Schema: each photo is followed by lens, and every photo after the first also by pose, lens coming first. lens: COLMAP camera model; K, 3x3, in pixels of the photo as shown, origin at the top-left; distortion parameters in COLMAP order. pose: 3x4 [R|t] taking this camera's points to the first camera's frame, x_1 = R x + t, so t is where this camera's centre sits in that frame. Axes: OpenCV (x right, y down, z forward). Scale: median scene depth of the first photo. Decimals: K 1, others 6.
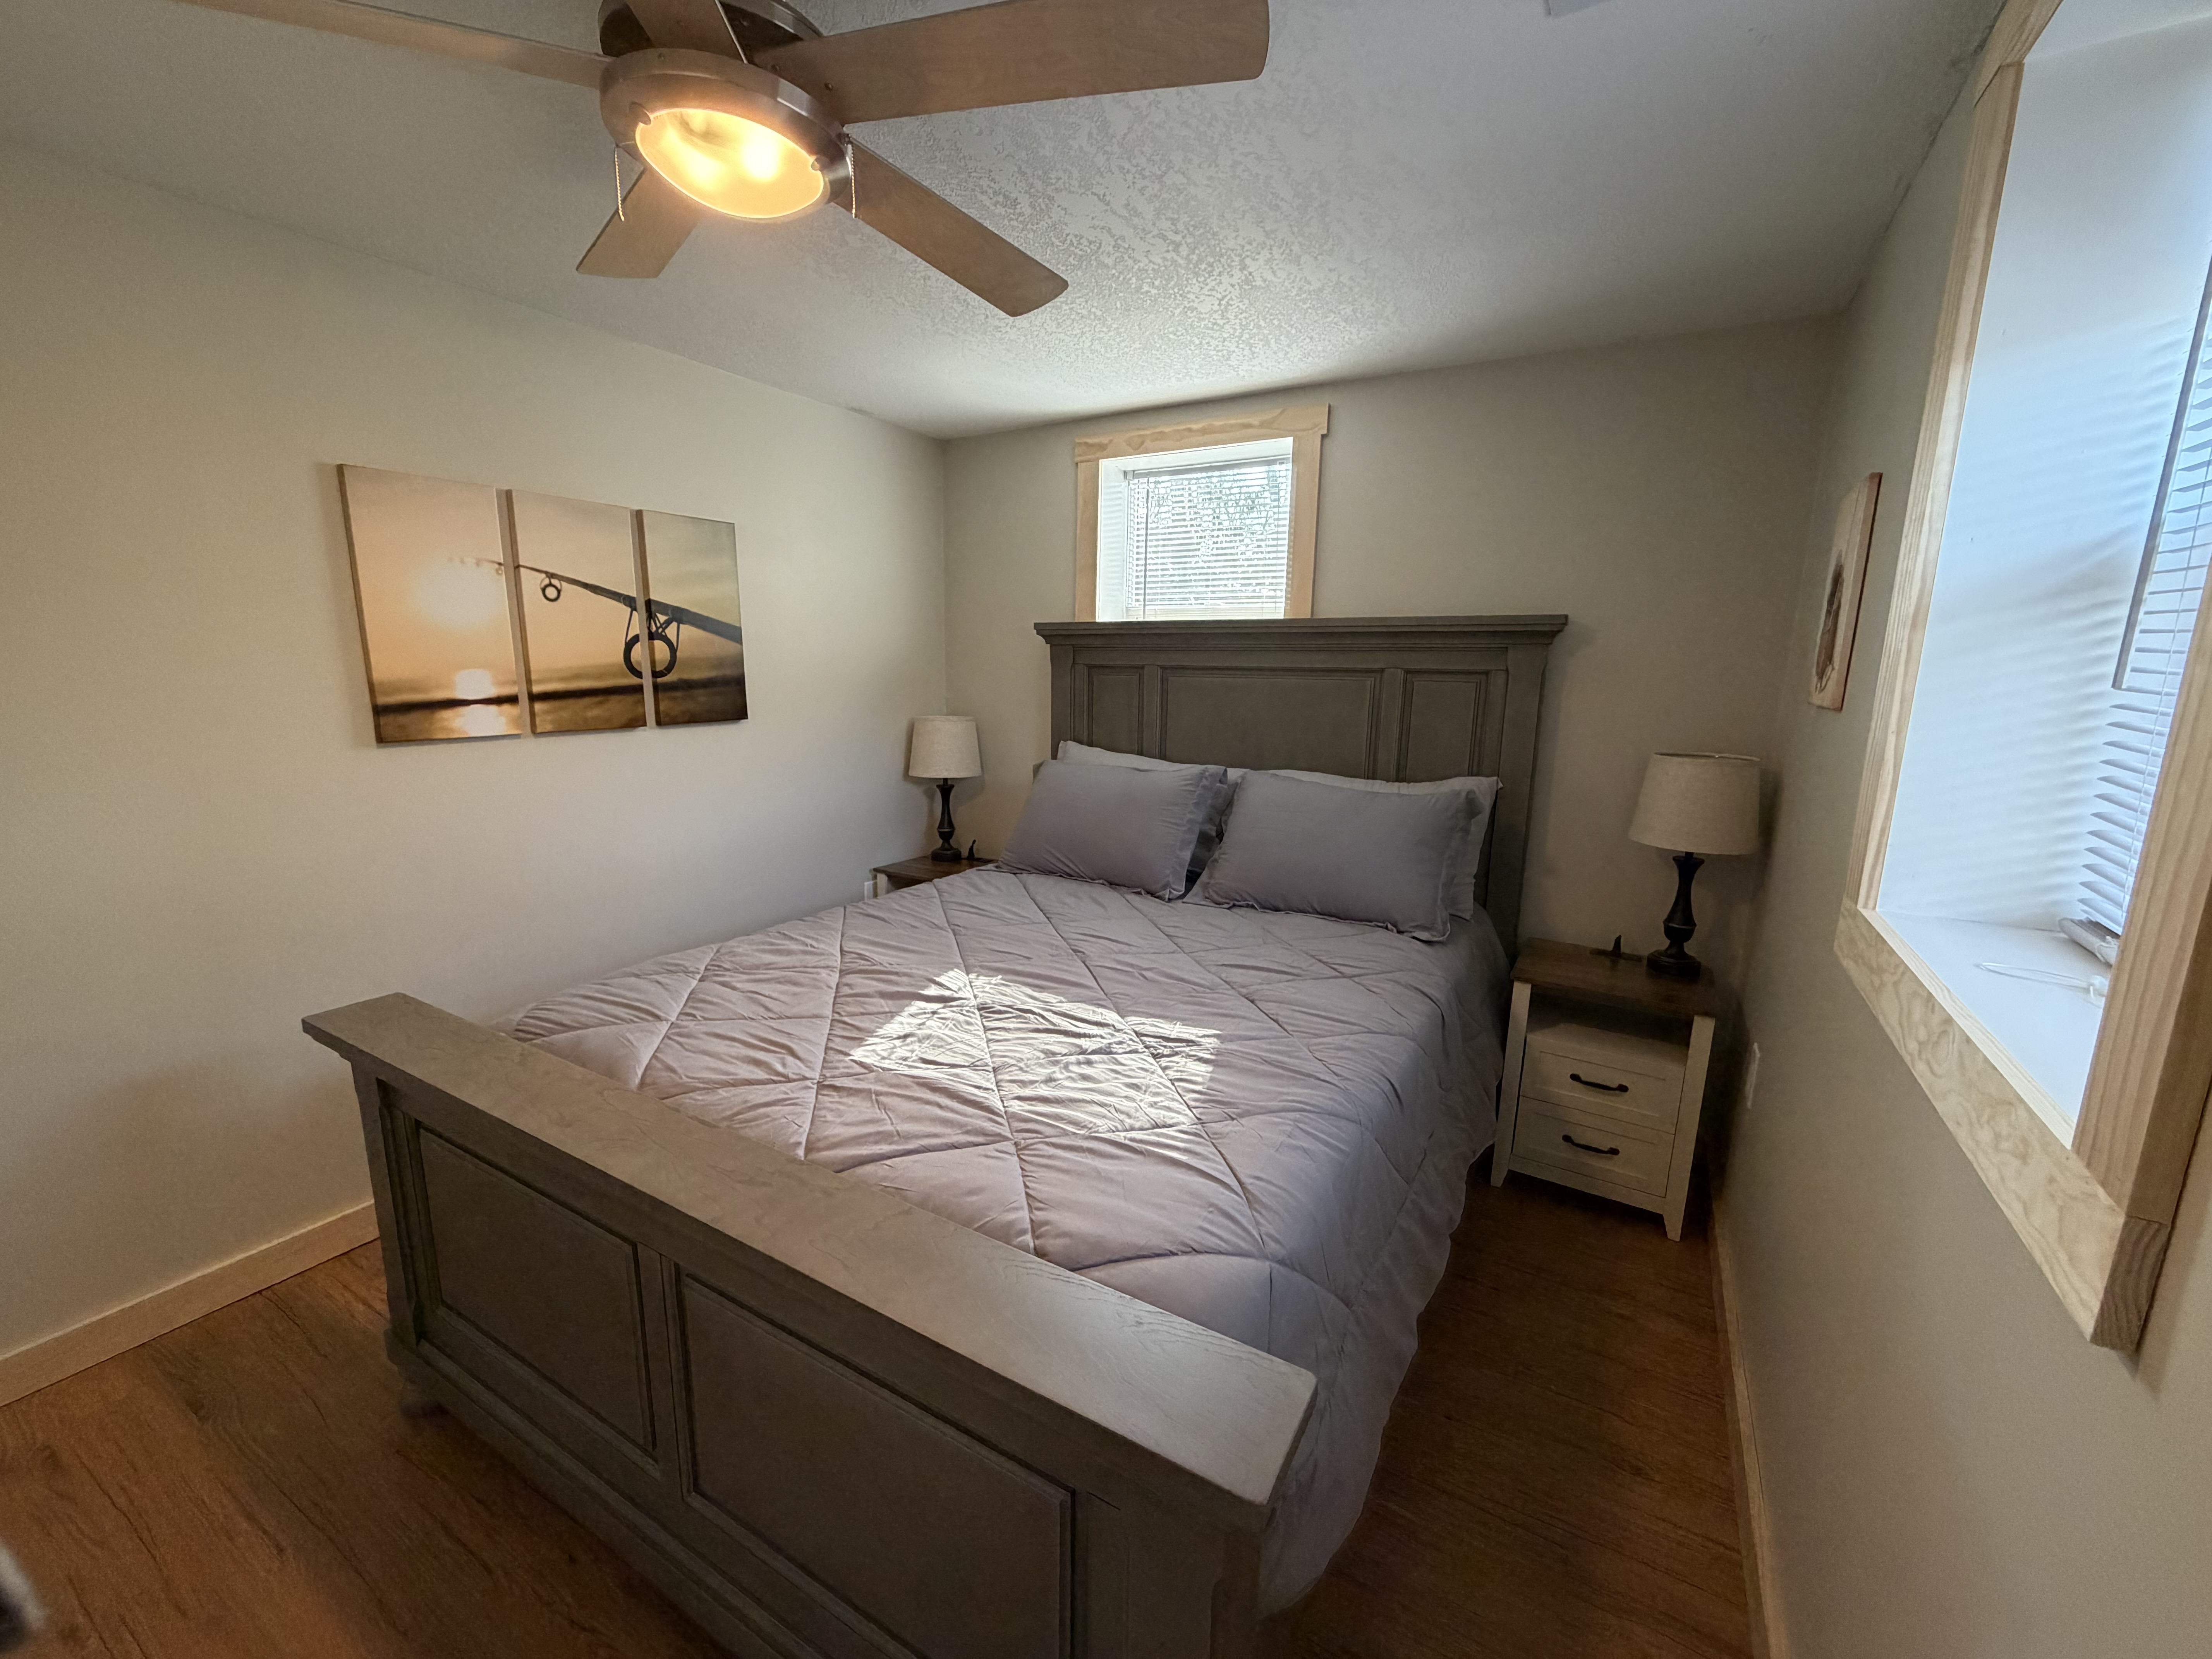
lens RADIAL K [[883.0, 0, 1106.0], [0, 883.0, 829.5], [0, 0, 1]] dist [-0.000674, -0.000077]
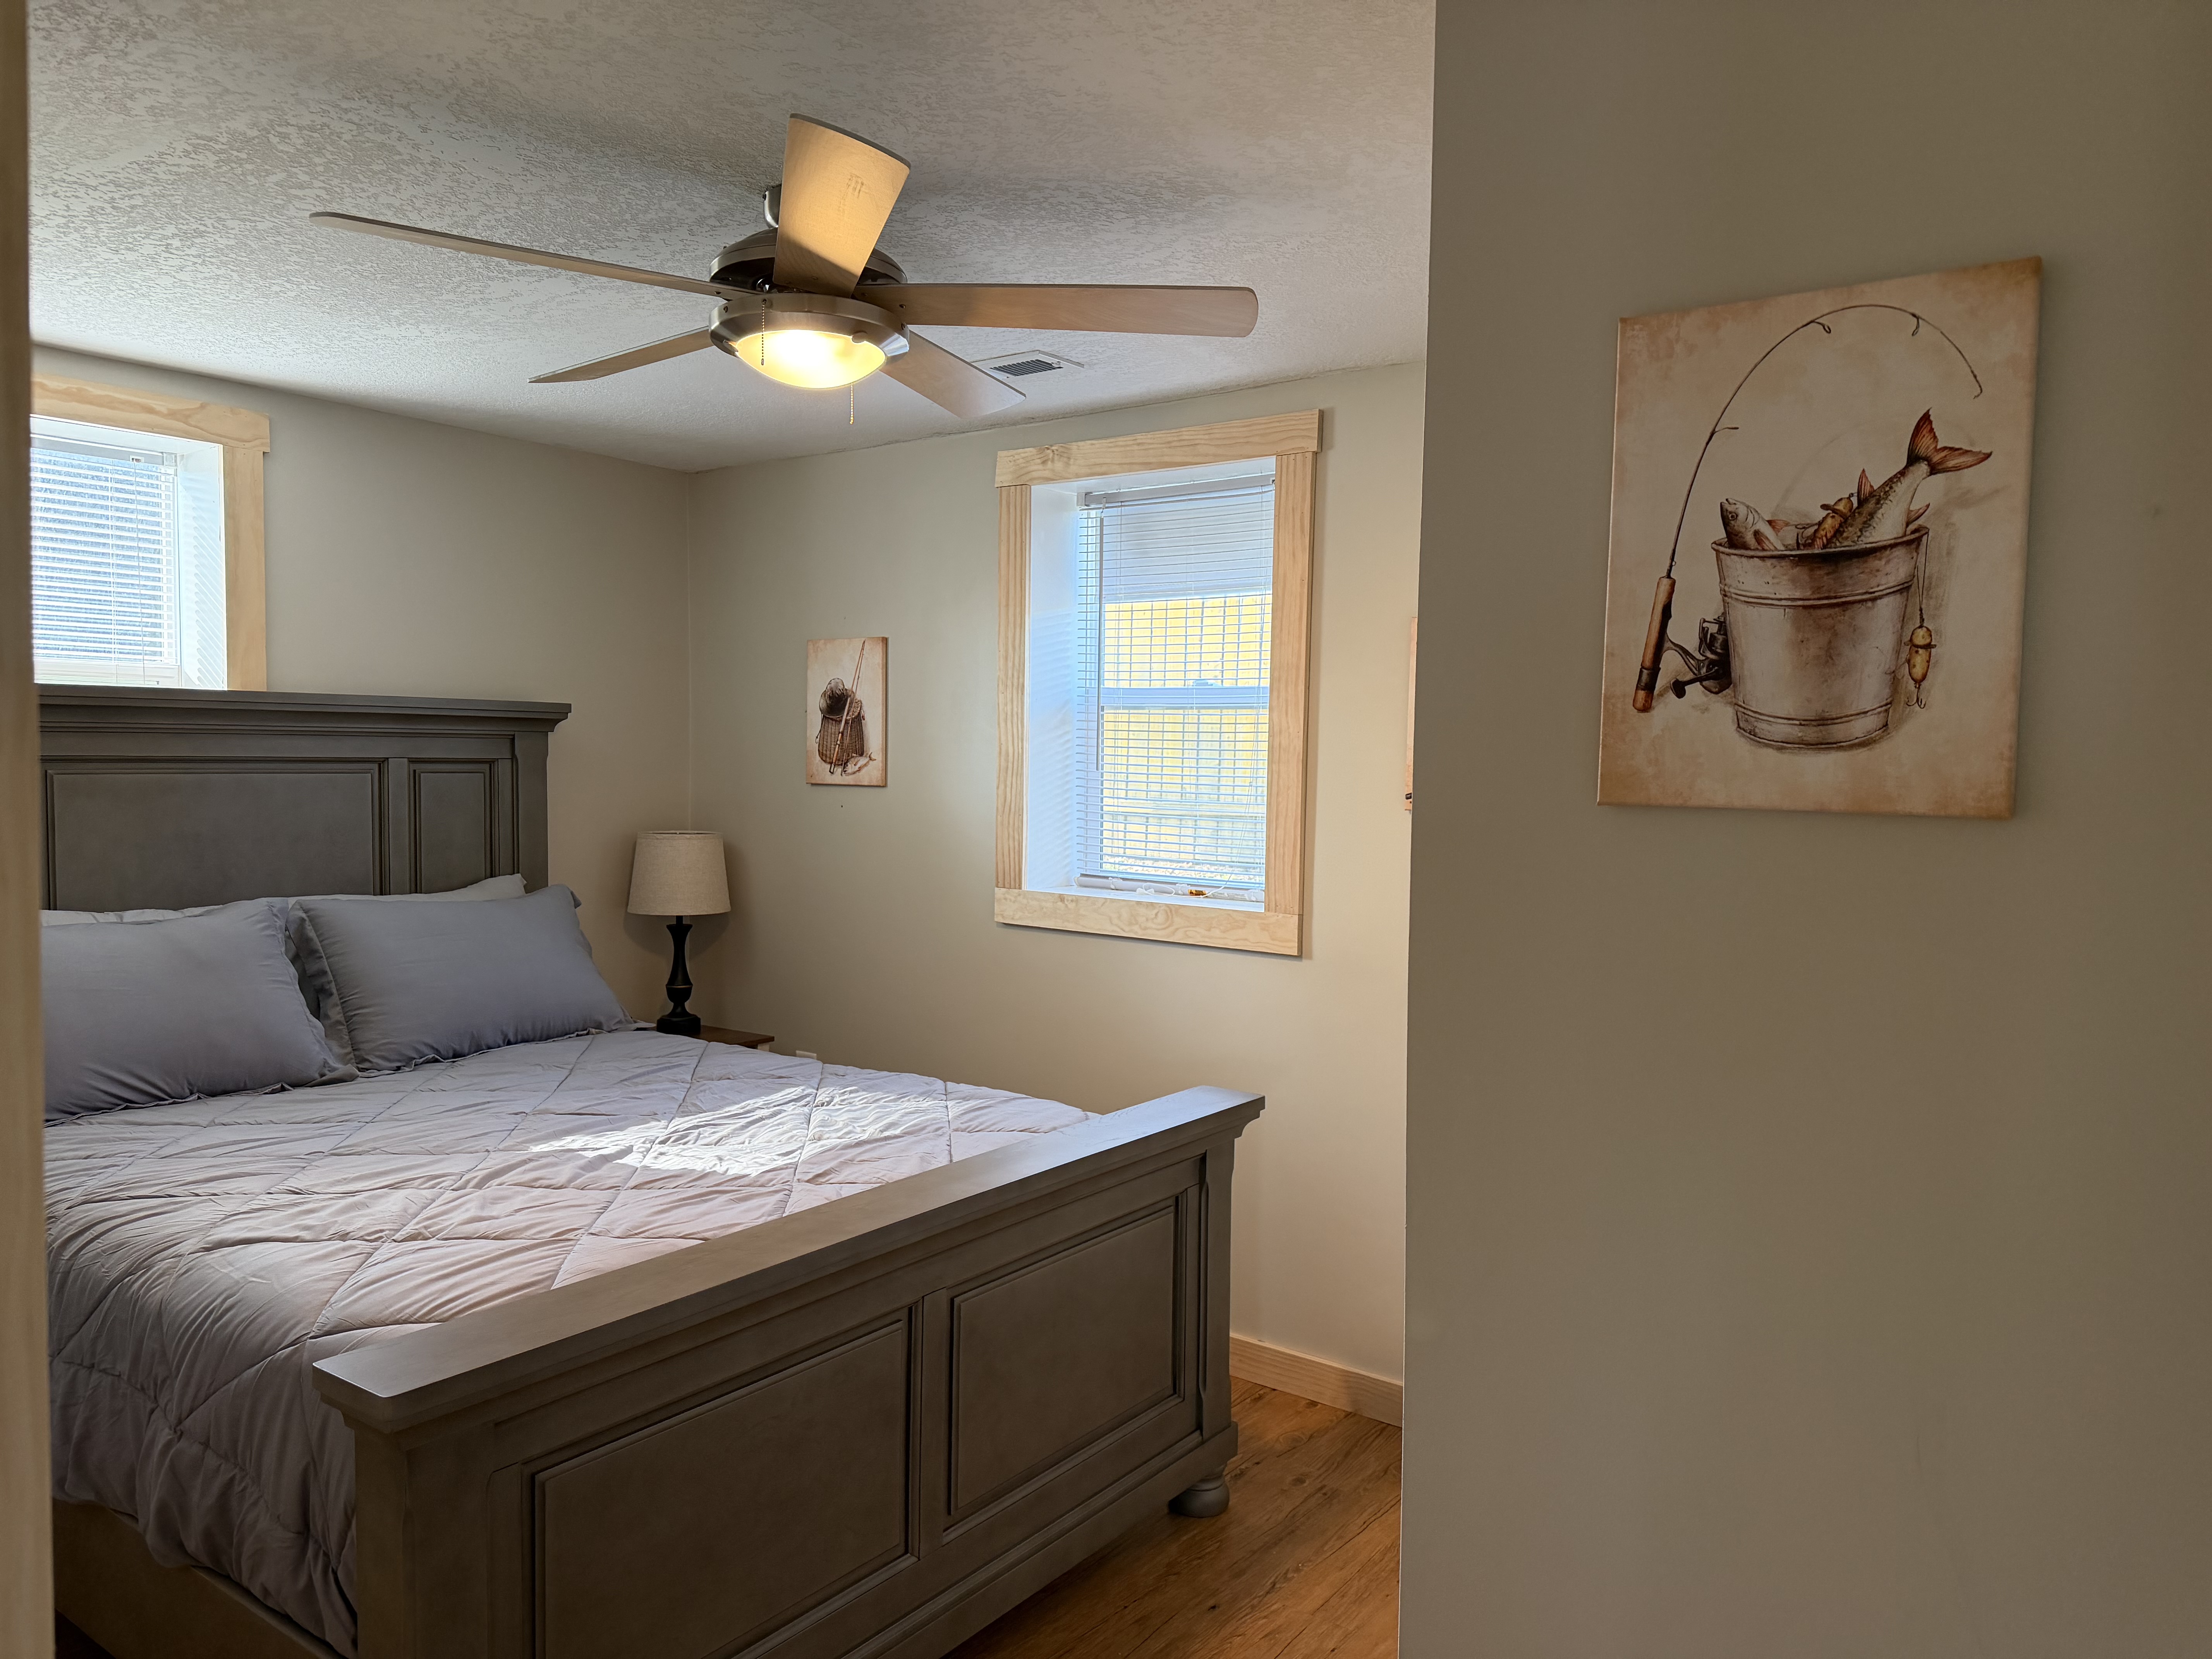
lens RADIAL K [[1540.1, 0, 1113.7], [0, 1540.1, 835.8], [0, 0, 1]] dist [0.112014, -0.168997]
pose [[0.094527, -0.062471, 0.993560, -1.034491], [0.173002, 0.983874, 0.045403, -0.060908], [-0.980375, 0.167597, 0.103811, 0.206104]]
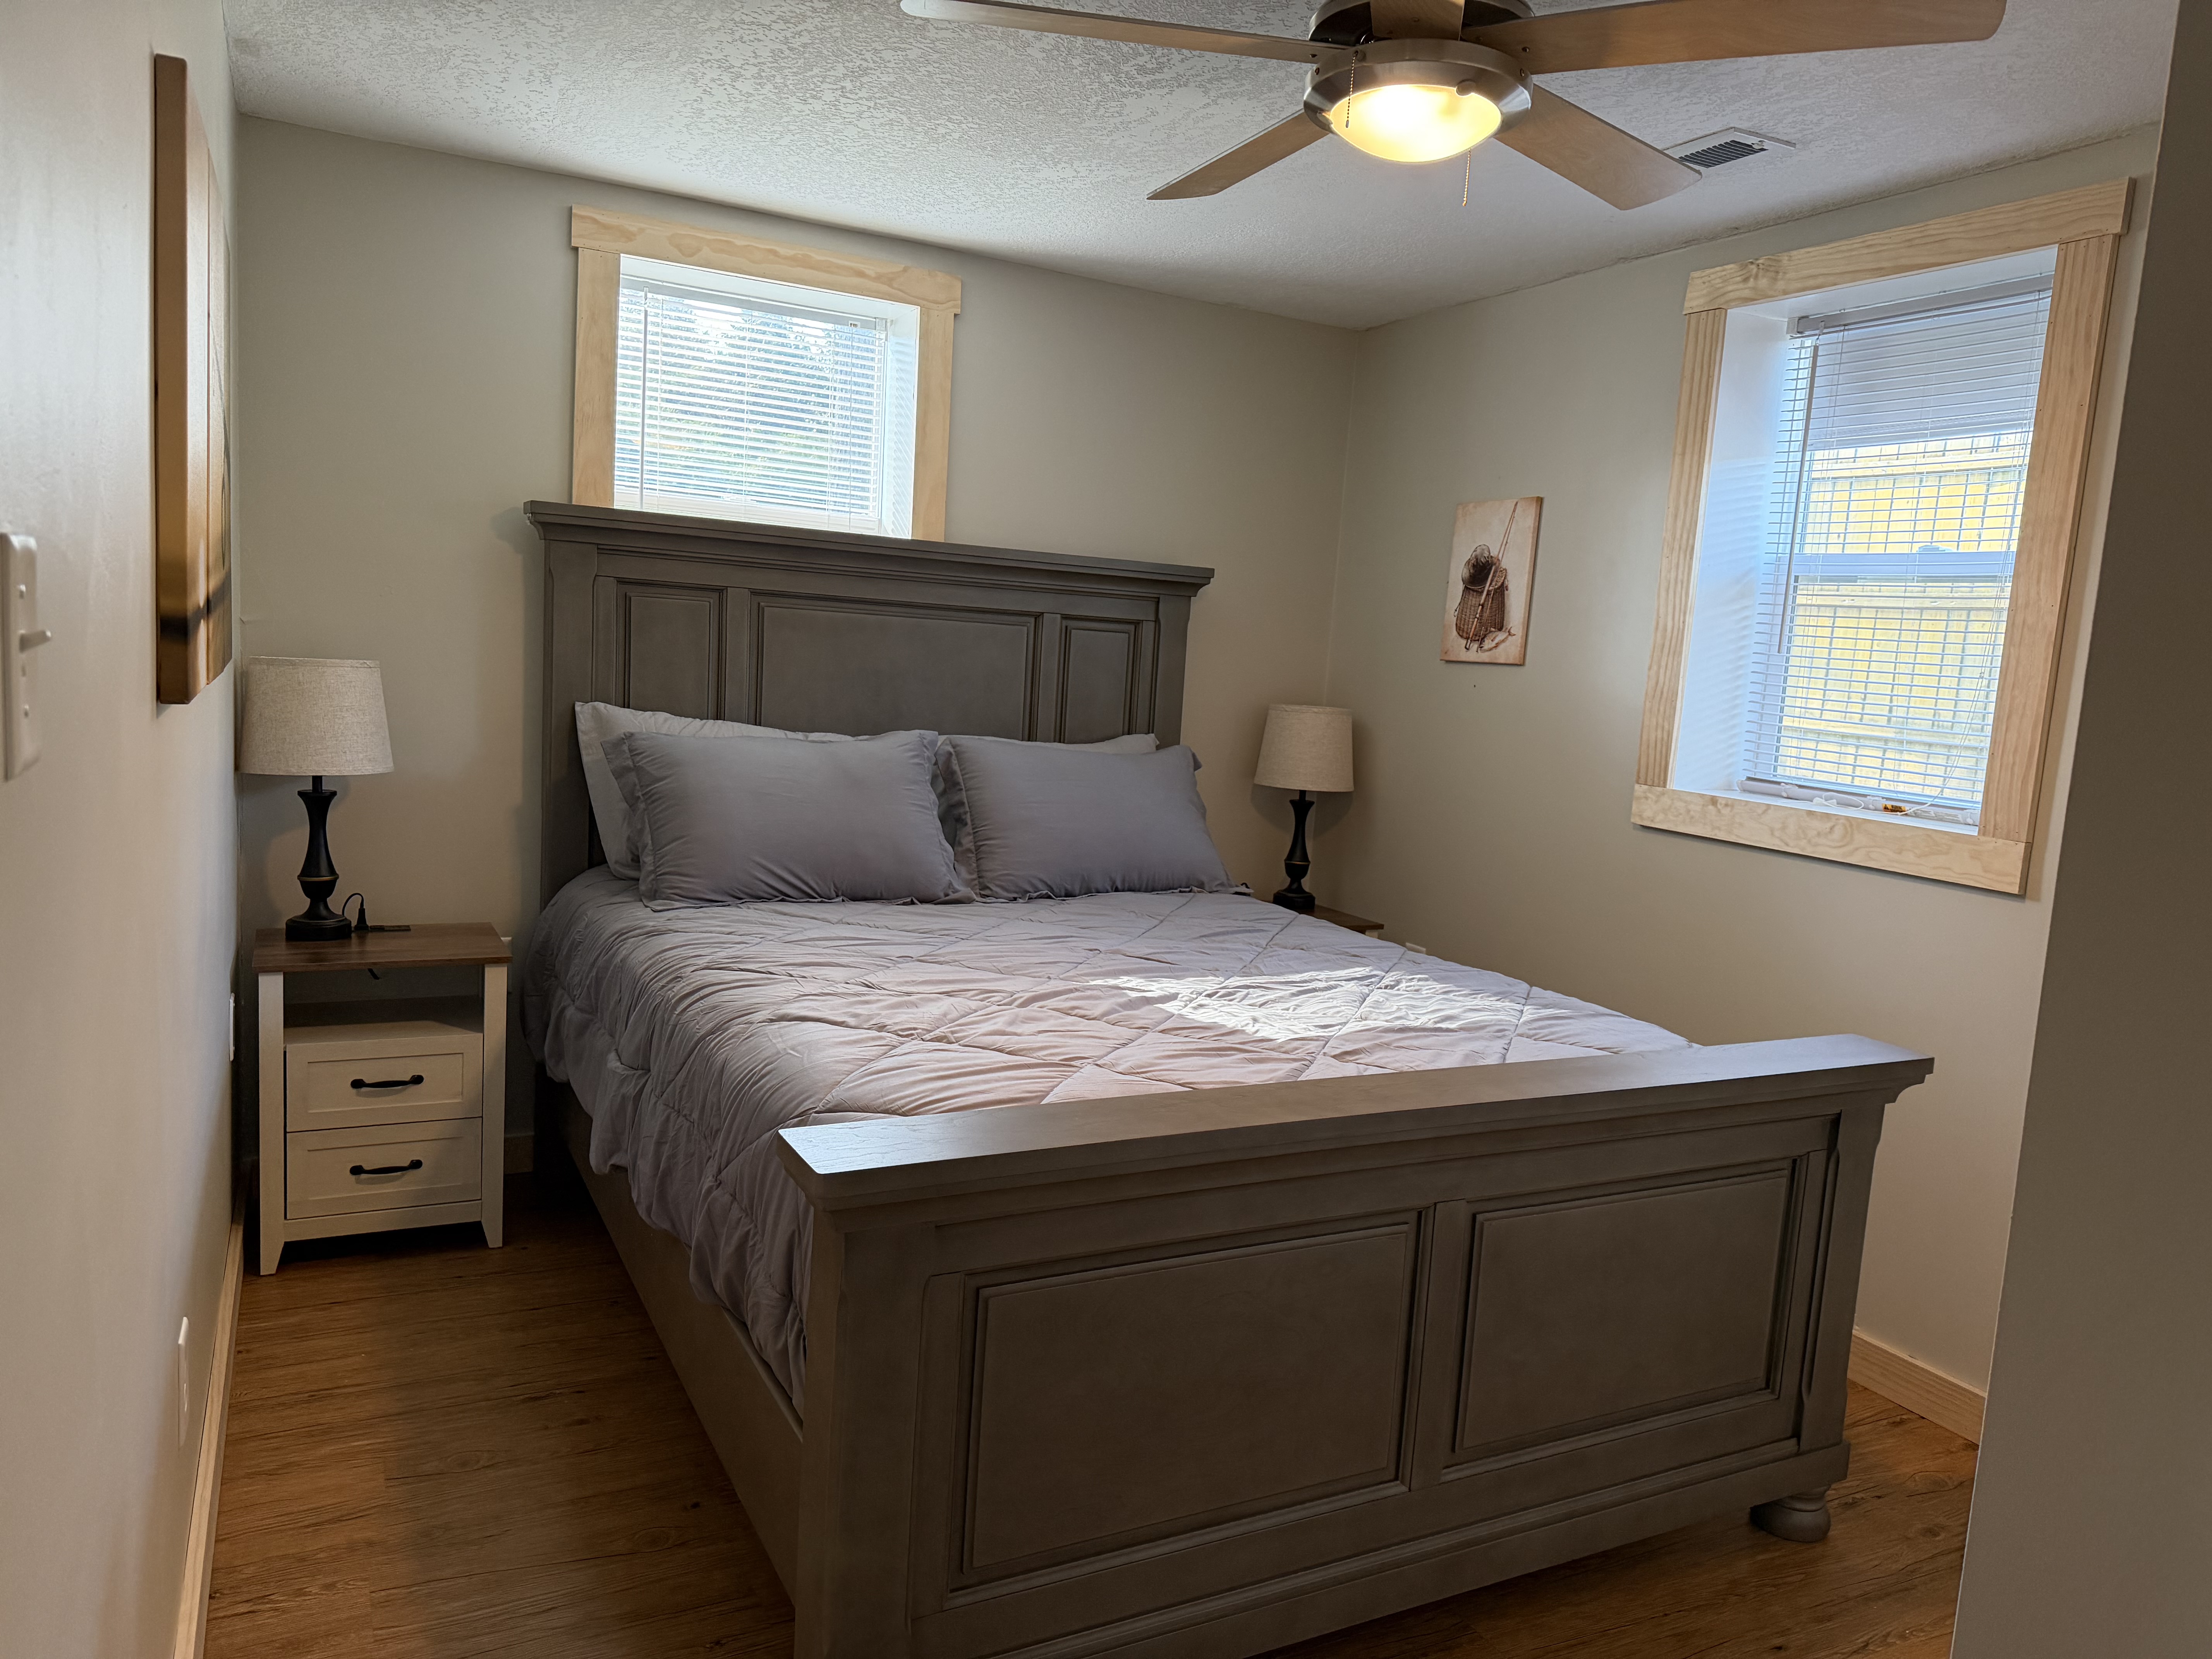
lens RADIAL K [[1540.1, 0, 1113.7], [0, 1540.1, 835.8], [0, 0, 1]] dist [0.112014, -0.168997]
pose [[0.523022, -0.082609, 0.848306, -0.918818], [0.101300, 0.994262, 0.034366, -0.010687], [-0.846278, 0.067959, 0.528390, 0.162835]]
